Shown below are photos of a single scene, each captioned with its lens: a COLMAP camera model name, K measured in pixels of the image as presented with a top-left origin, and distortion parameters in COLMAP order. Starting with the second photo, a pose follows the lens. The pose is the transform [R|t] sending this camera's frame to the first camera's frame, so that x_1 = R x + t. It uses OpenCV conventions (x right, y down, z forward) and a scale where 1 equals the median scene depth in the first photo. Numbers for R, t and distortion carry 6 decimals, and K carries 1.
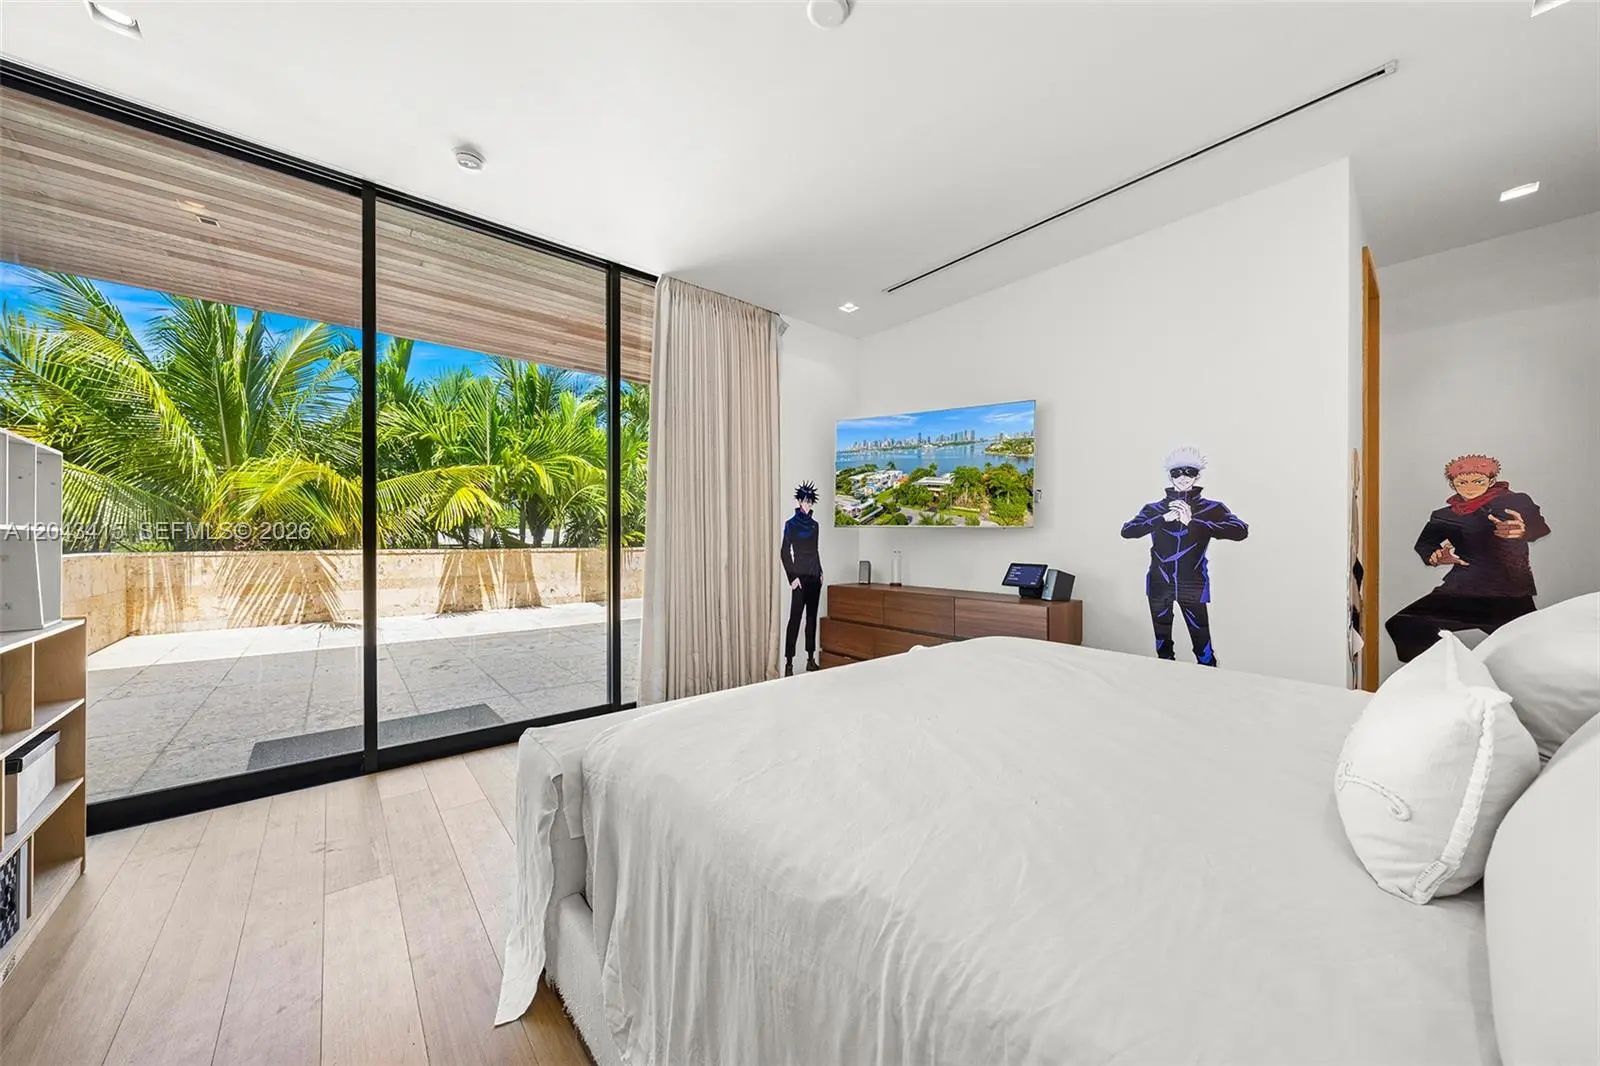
lens RADIAL K [[547.4, 0, 801.5], [0, 547.4, 535.6], [0, 0, 1]] dist [-0.000113, -0.000002]
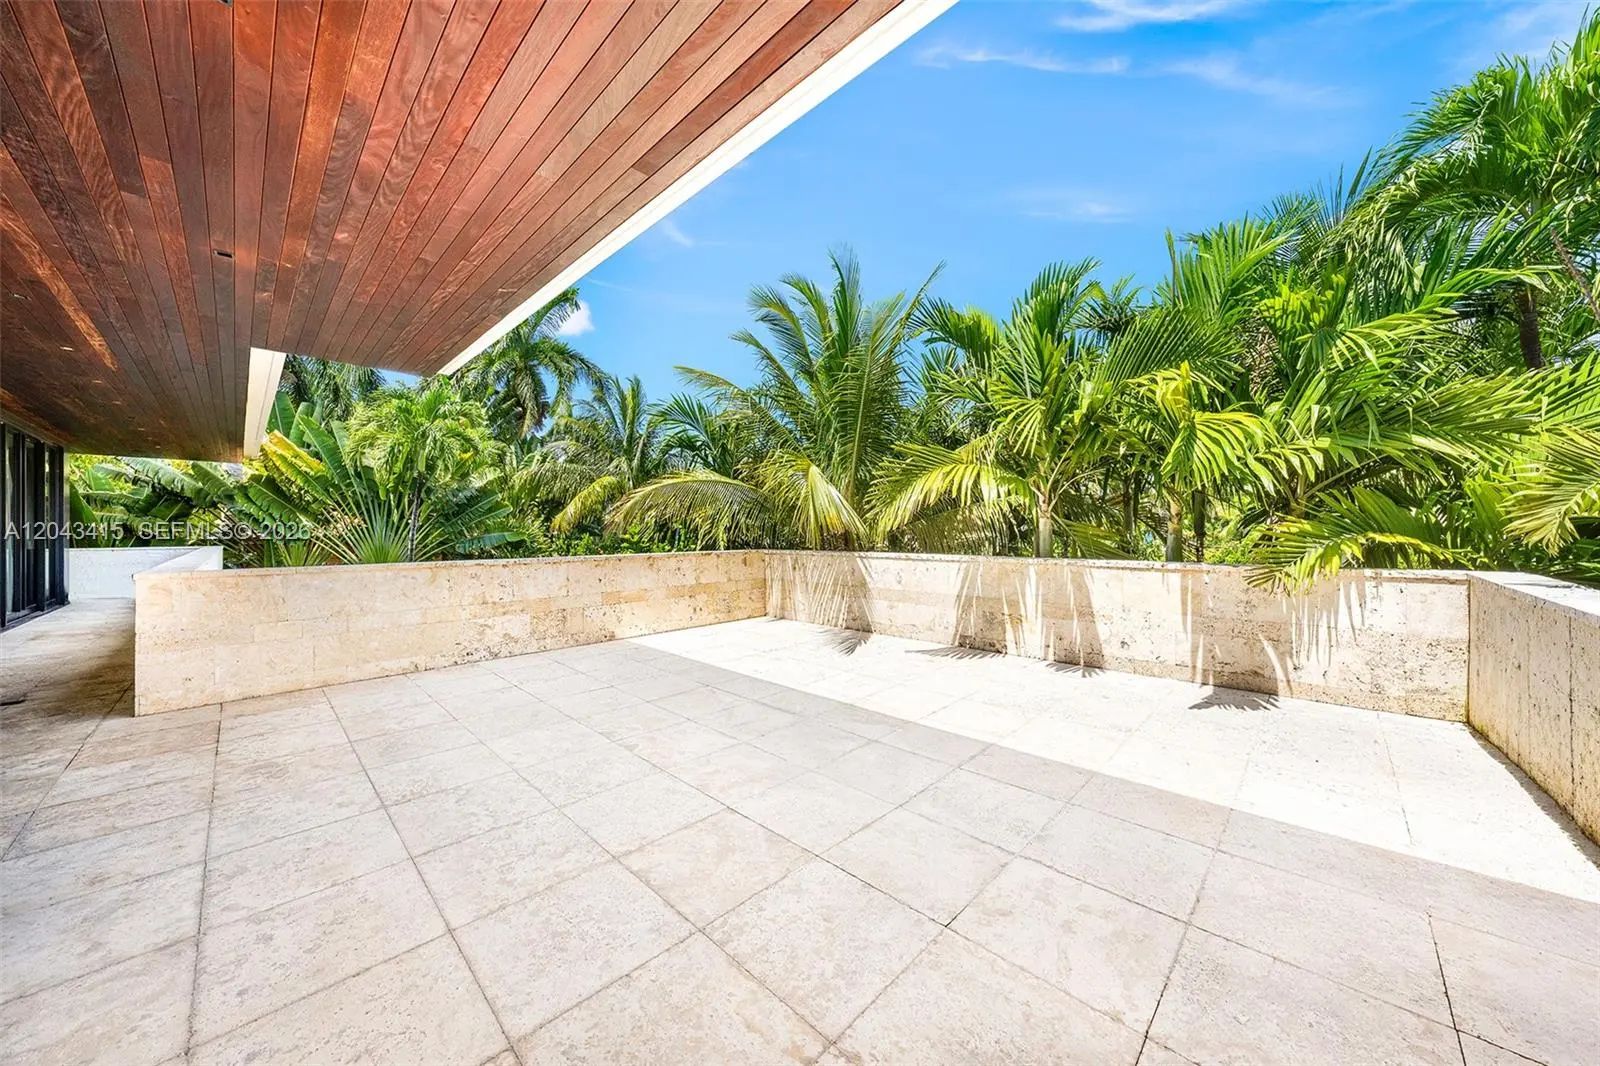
lens RADIAL K [[547.4, 0, 800.8], [0, 547.4, 535.1], [0, 0, 1]] dist [-0.000113, -0.000002]
pose [[0.086498, 0.000199, -0.996252, 0.024898], [0.004688, 0.999989, 0.000607, -0.002766], [0.996241, -0.004723, 0.086496, 0.712350]]
